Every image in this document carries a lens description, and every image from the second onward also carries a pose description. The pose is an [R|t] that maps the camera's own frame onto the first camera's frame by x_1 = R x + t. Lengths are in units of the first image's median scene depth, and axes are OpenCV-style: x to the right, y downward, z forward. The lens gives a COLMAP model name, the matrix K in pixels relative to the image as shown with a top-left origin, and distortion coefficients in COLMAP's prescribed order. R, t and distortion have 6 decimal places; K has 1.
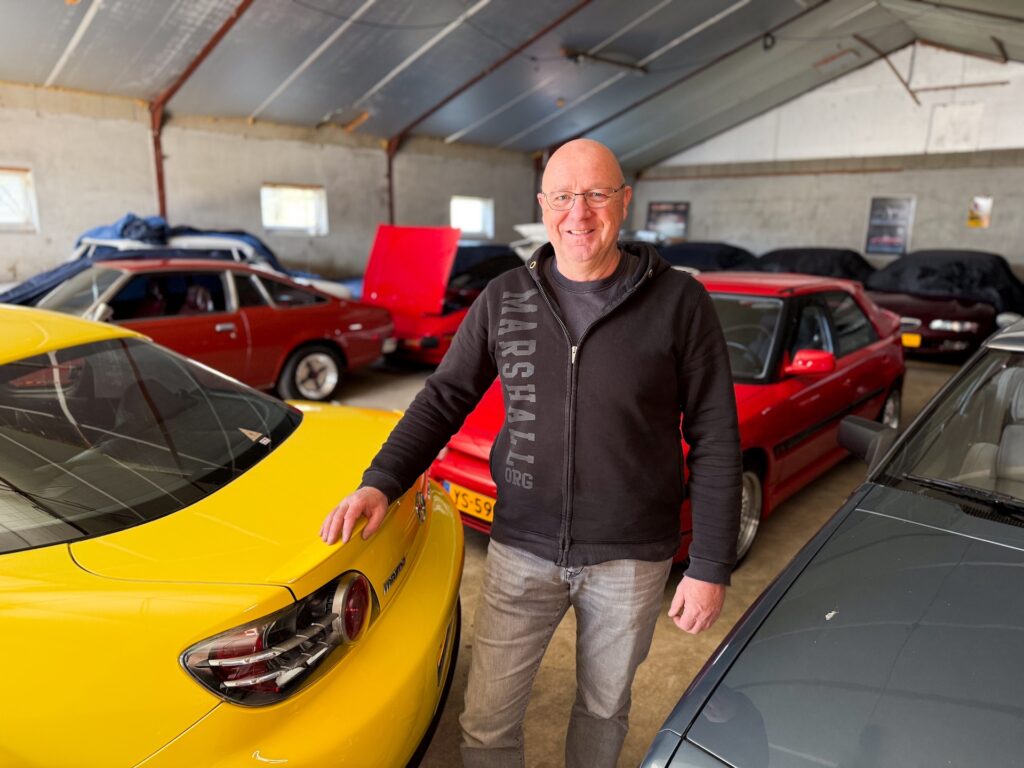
lens RADIAL K [[734.8, 0, 512.0], [0, 734.8, 384.0], [0, 0, 1]] dist [0.026692, -0.030692]
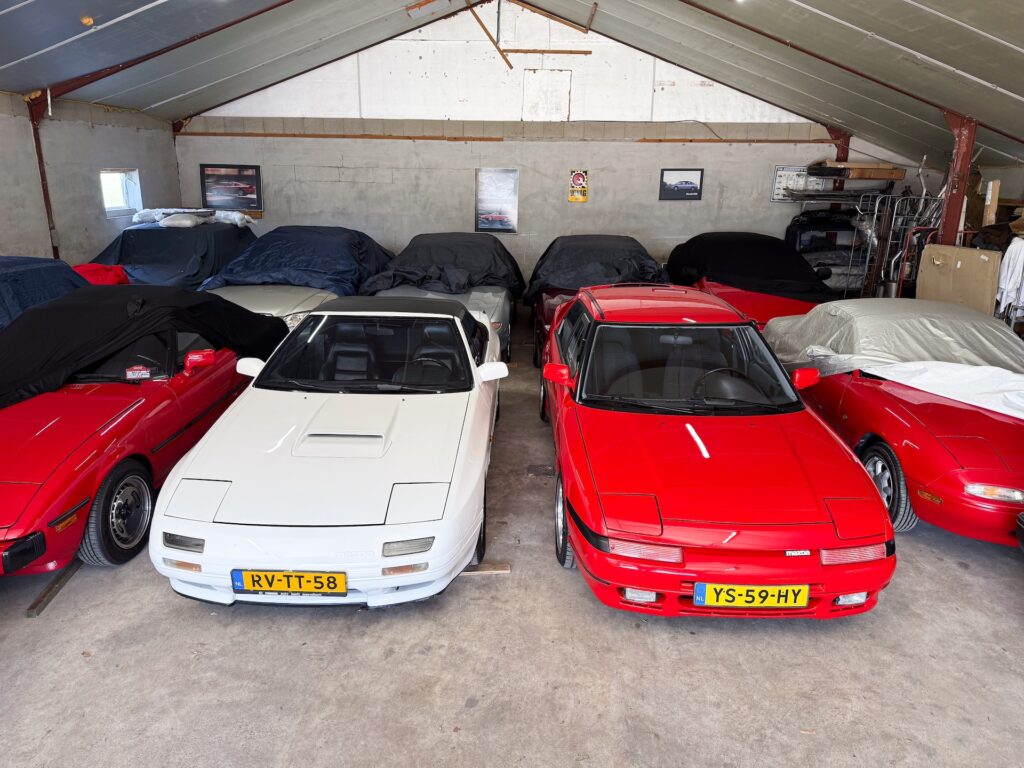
lens RADIAL K [[706.8, 0, 512.0], [0, 706.8, 384.0], [0, 0, 1]] dist [0.090579, -0.127778]
pose [[0.771780, -0.185411, 0.608258, -0.099951], [0.128035, 0.982267, 0.136962, -0.151939], [-0.622866, -0.027827, 0.781833, 0.392126]]
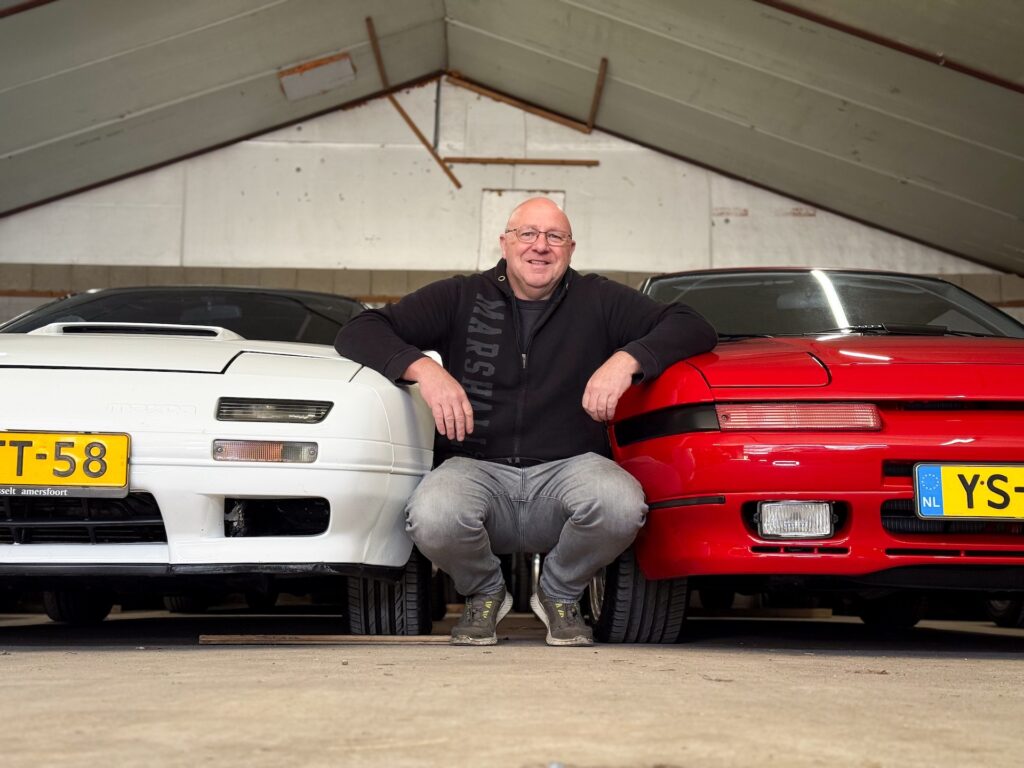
lens RADIAL K [[1408.9, 0, 512.0], [0, 1408.9, 384.0], [0, 0, 1]] dist [0.145663, -0.035566]
pose [[0.741040, 0.092159, 0.665106, -0.112257], [0.138647, 0.948189, -0.285859, 0.071208], [-0.656991, 0.304048, 0.689868, 0.445355]]
